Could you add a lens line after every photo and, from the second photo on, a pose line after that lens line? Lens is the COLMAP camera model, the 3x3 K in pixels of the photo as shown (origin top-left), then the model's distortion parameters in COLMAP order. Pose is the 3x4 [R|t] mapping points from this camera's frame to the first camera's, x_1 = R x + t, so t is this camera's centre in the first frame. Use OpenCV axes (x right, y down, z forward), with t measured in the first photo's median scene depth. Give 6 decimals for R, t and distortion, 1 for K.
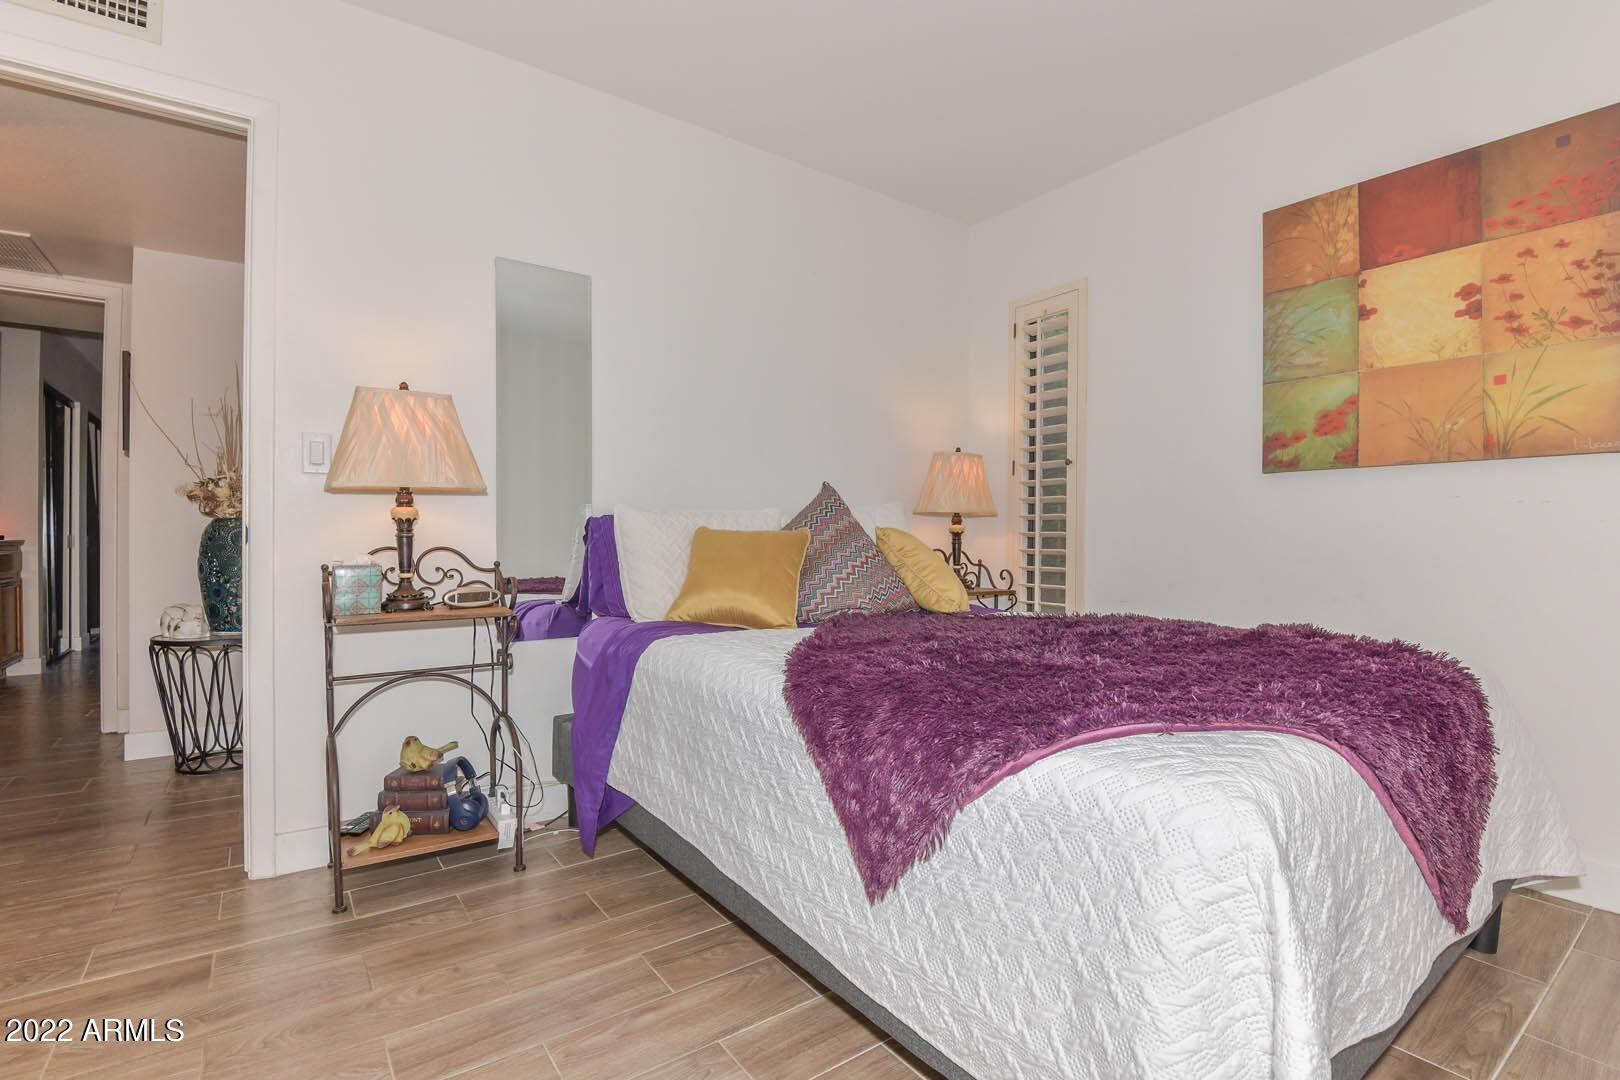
lens RADIAL K [[754.1, 0, 808.8], [0, 754.1, 531.6], [0, 0, 1]] dist [-0.005670, -0.000820]
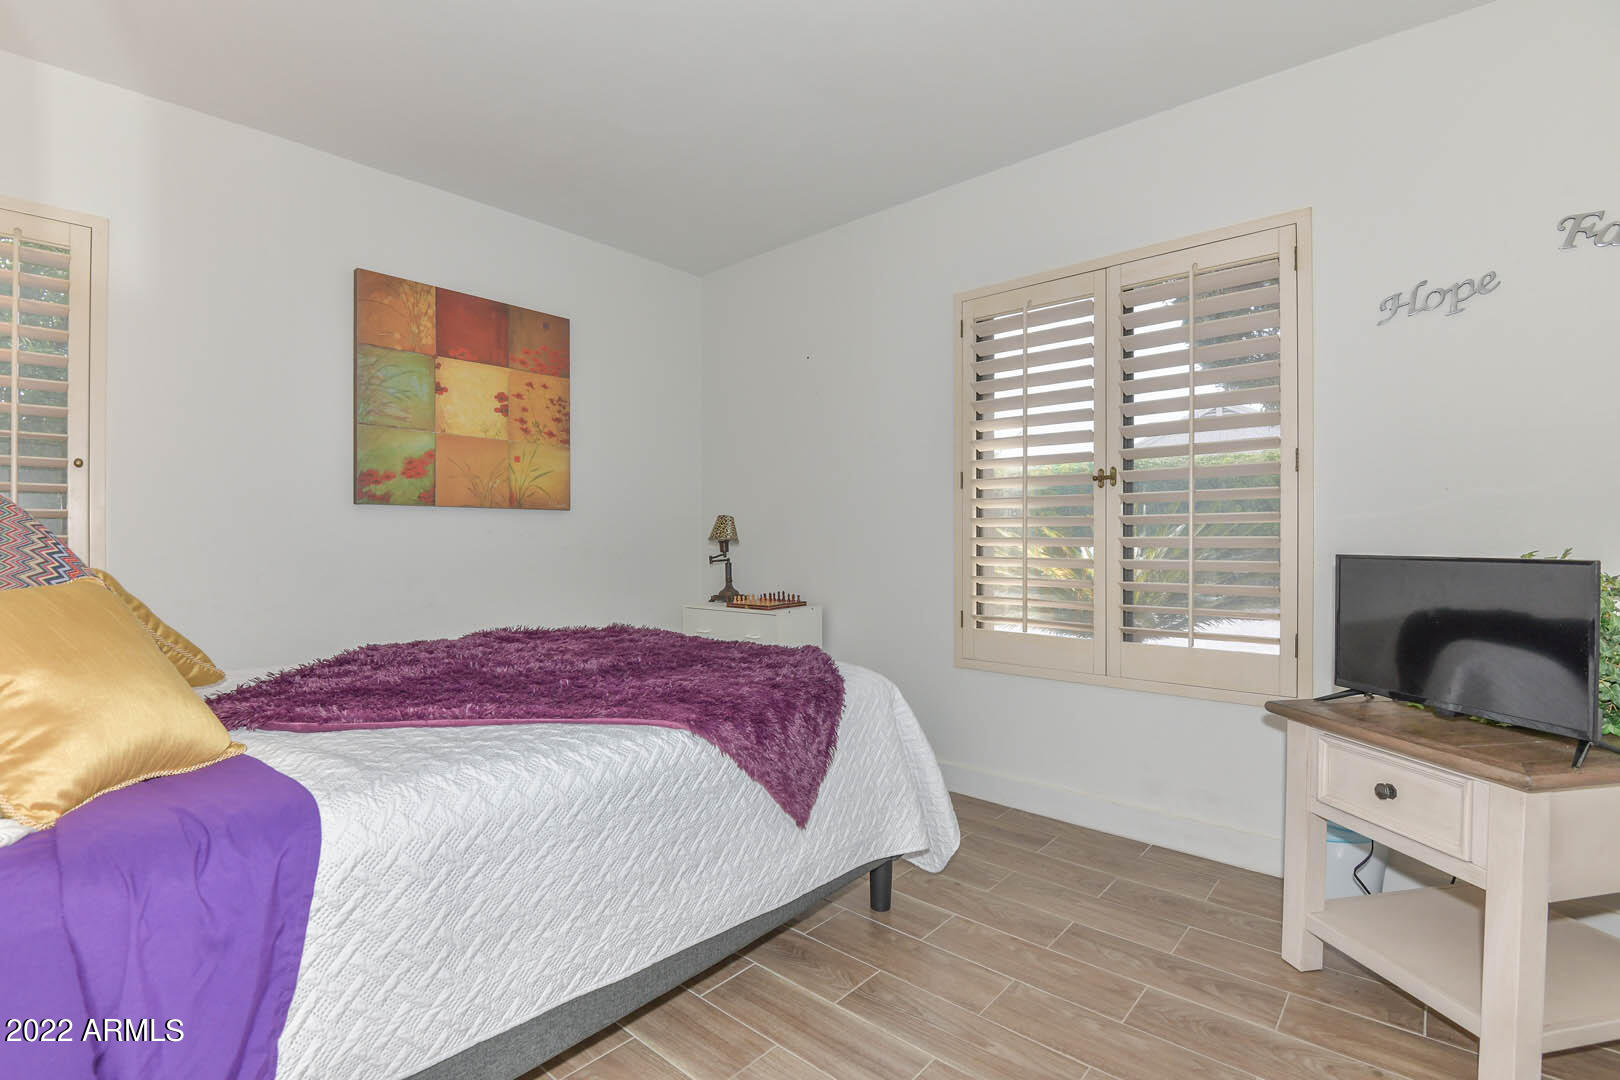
lens RADIAL K [[754.1, 0, 810.3], [0, 754.1, 547.3], [0, 0, 1]] dist [-0.005670, -0.000820]
pose [[-0.197521, -0.012457, 0.980219, -0.676520], [-0.003532, 0.999922, 0.011995, -0.033058], [-0.980292, -0.001092, -0.197550, 0.625083]]
